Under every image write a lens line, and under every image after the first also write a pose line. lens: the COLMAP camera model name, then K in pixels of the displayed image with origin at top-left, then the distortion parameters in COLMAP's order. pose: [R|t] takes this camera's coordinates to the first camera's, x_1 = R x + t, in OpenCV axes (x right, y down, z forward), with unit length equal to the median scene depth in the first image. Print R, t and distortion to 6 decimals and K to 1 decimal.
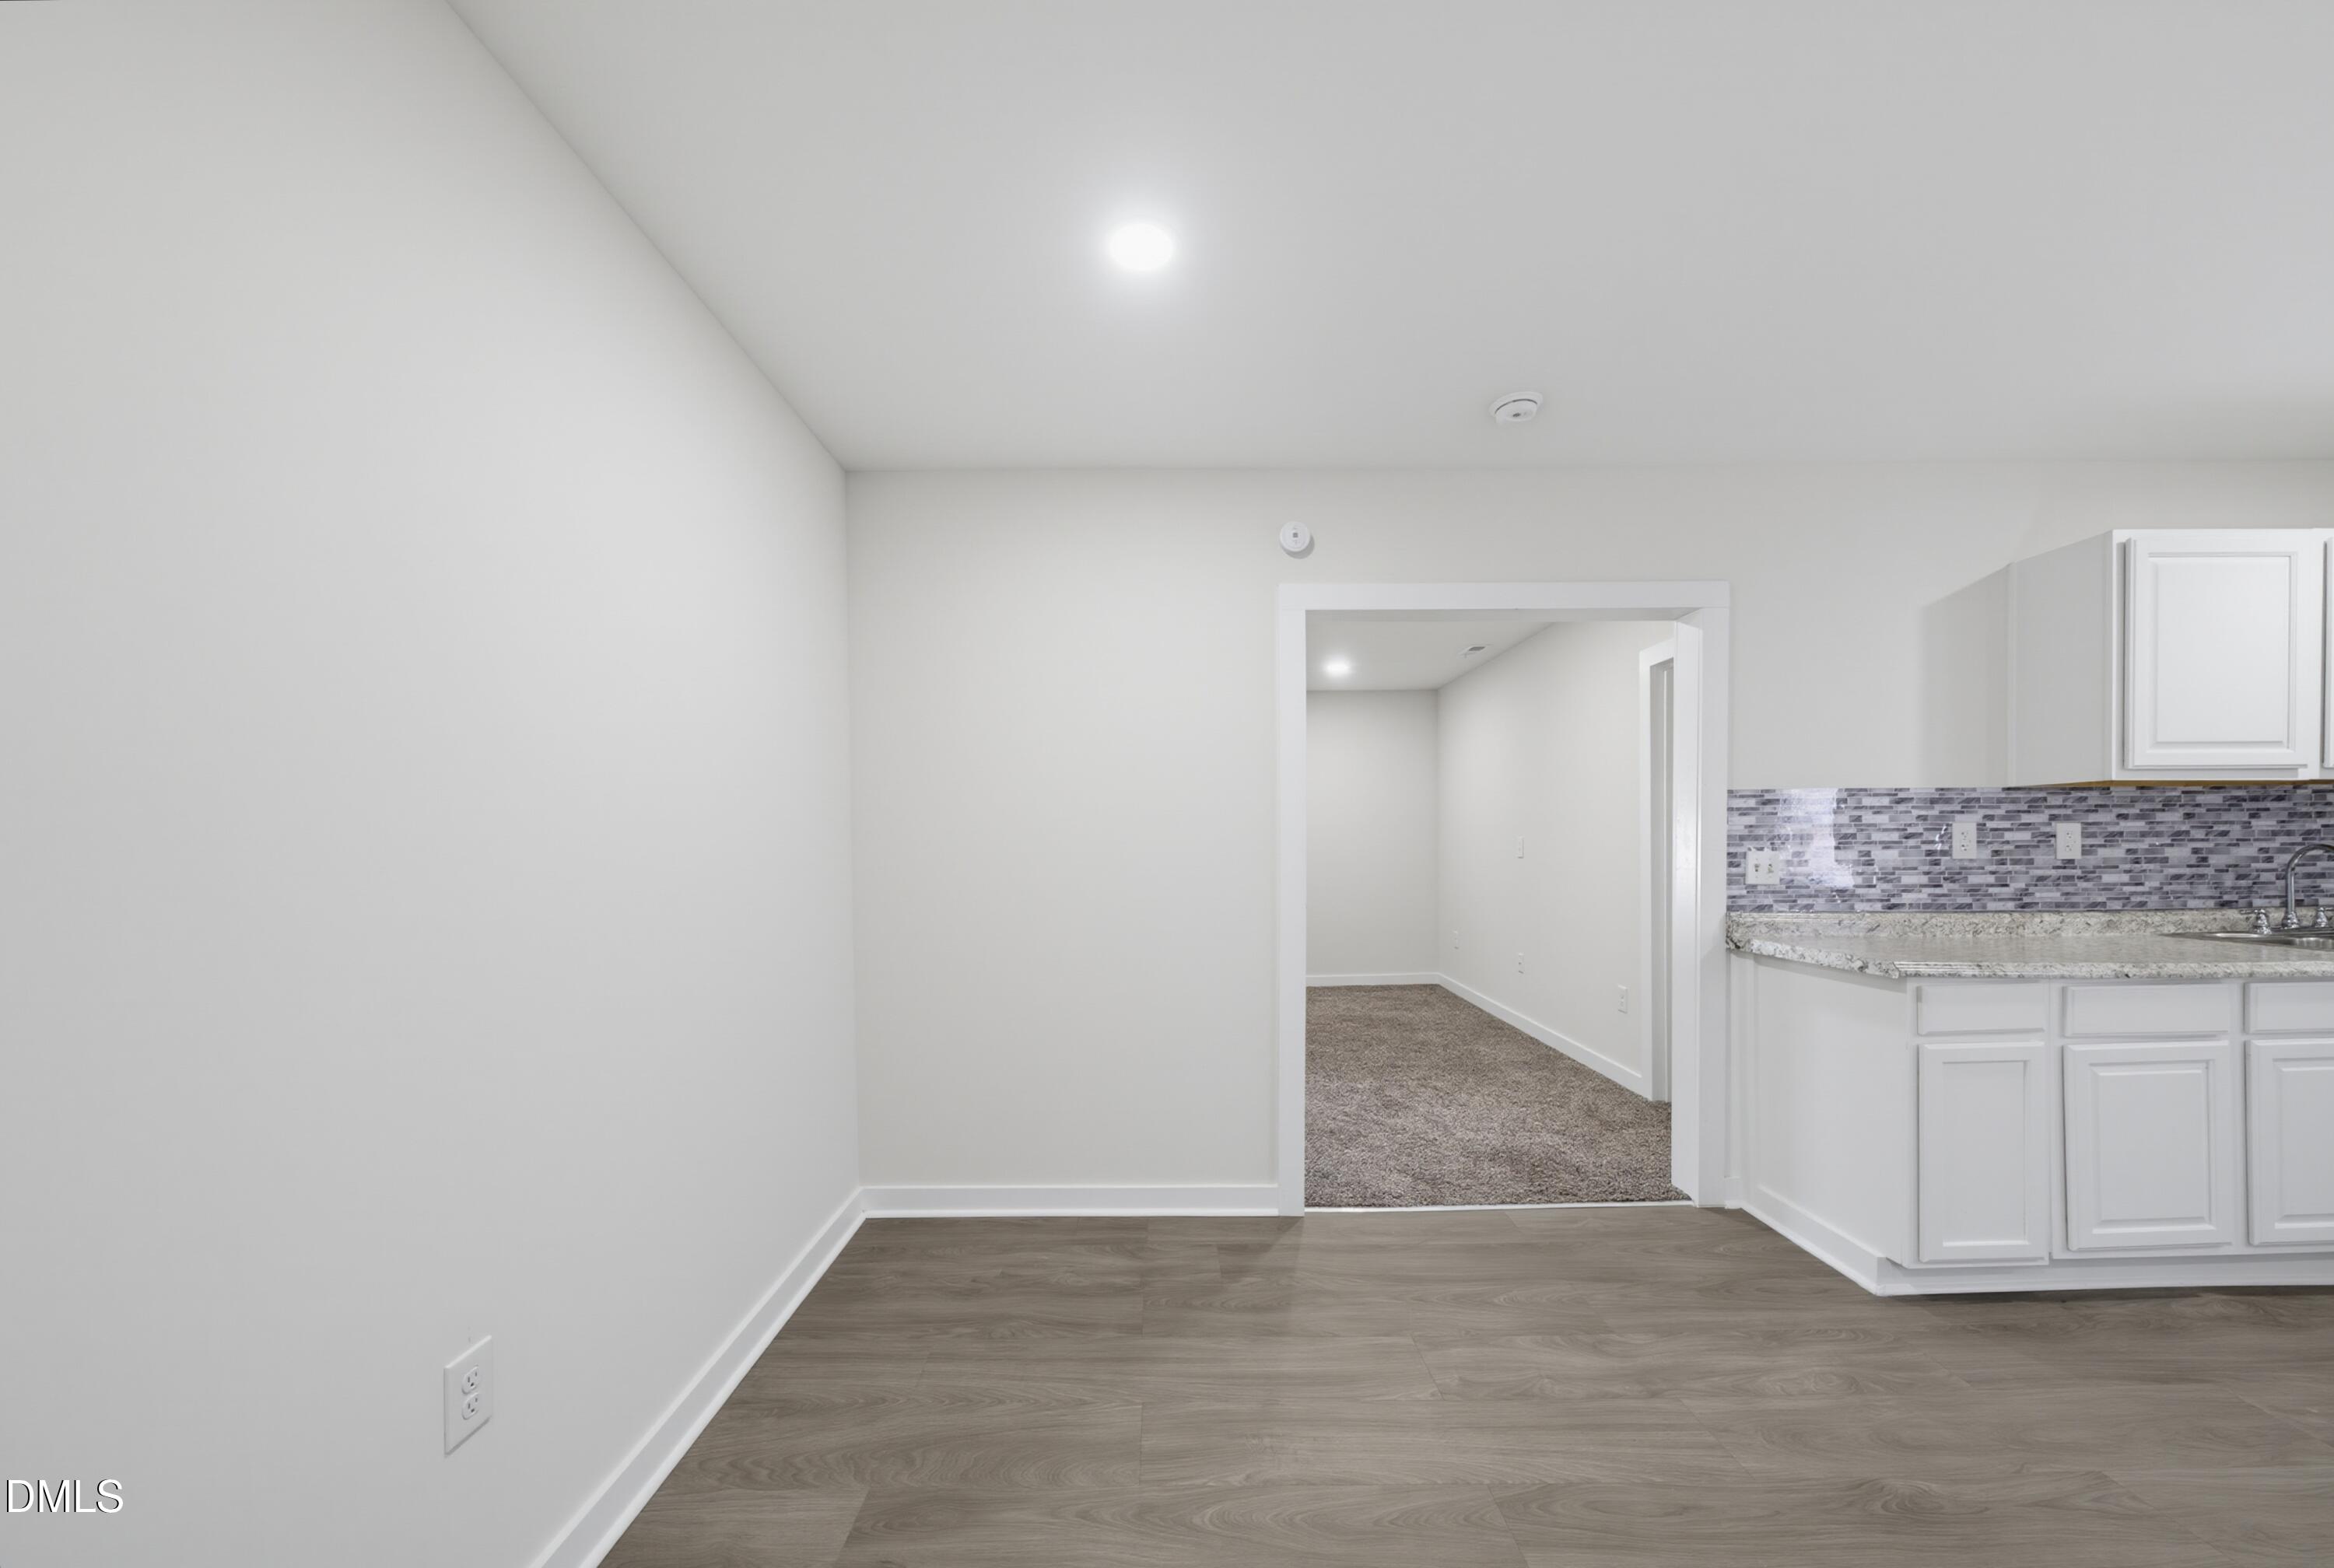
lens RADIAL K [[796.1, 0, 1220.9], [0, 796.1, 850.2], [0, 0, 1]] dist [-0.001927, 0.000921]
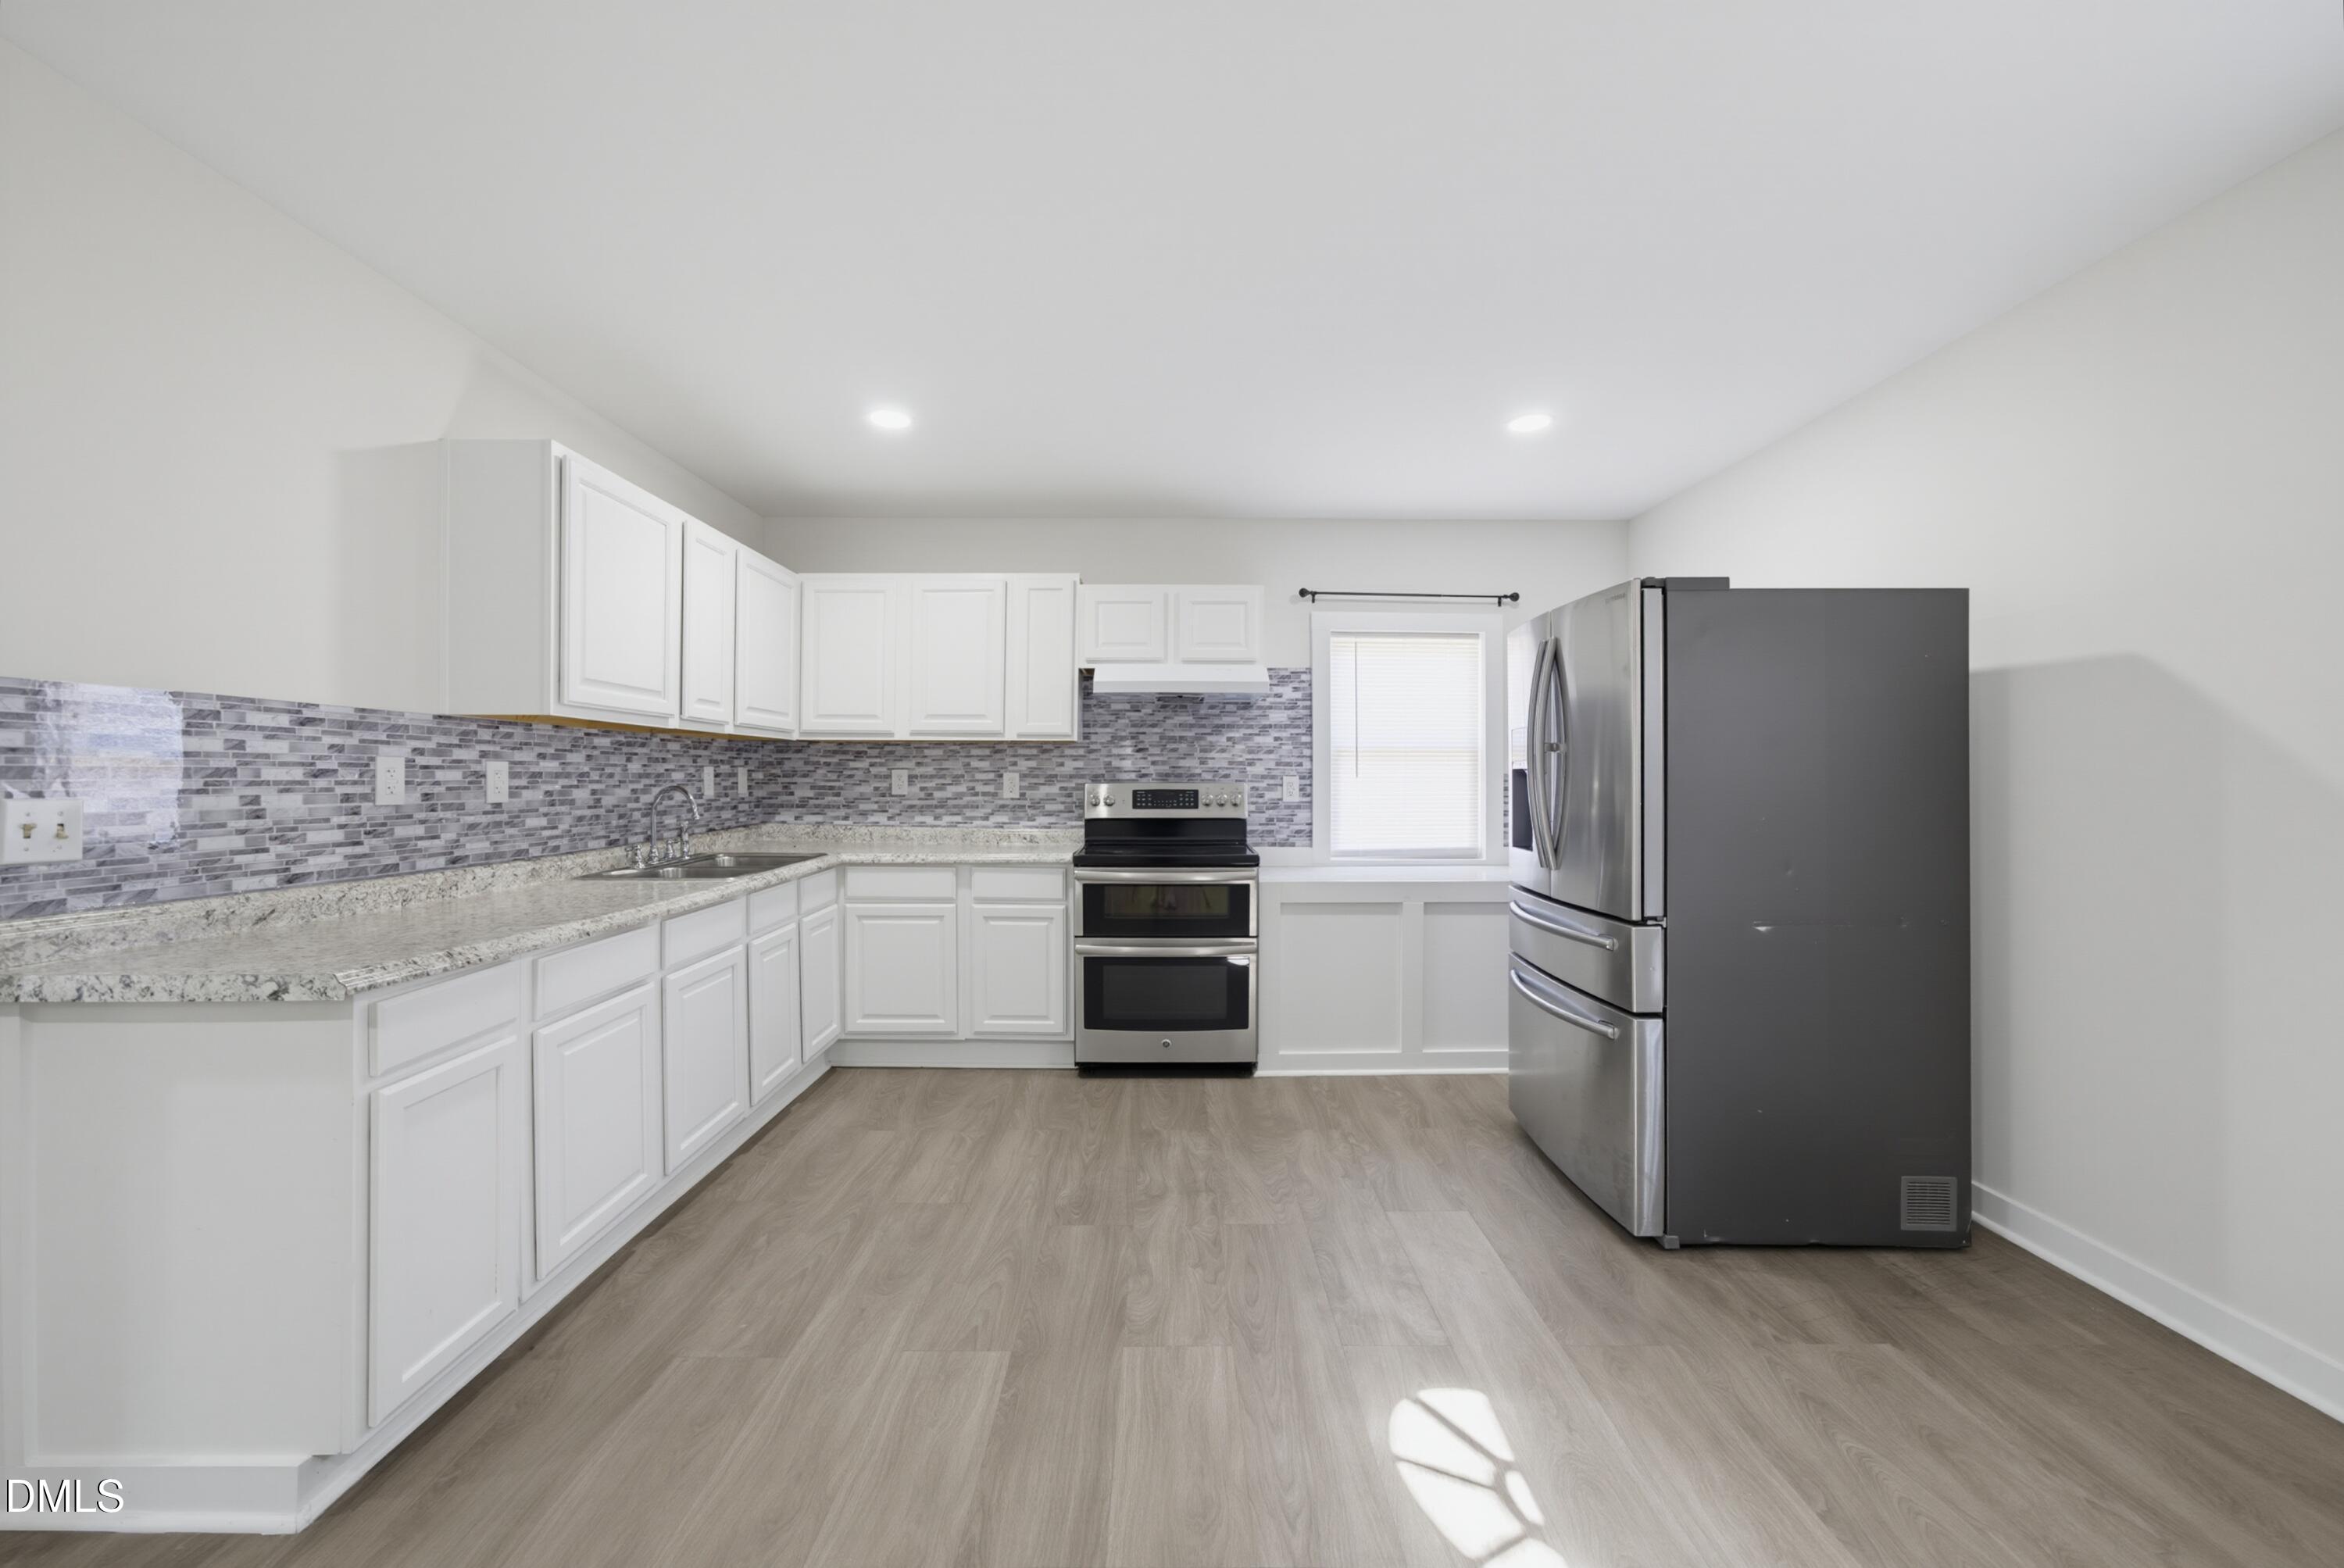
lens RADIAL K [[875.4, 0, 1126.0], [0, 875.4, 775.0], [0, 0, 1]] dist [0.000147, 0.001403]
pose [[0.054562, 0.012620, 0.998431, 0.144909], [0.006172, 0.999897, -0.012976, -0.002532], [-0.998491, 0.006871, 0.054479, 0.259751]]
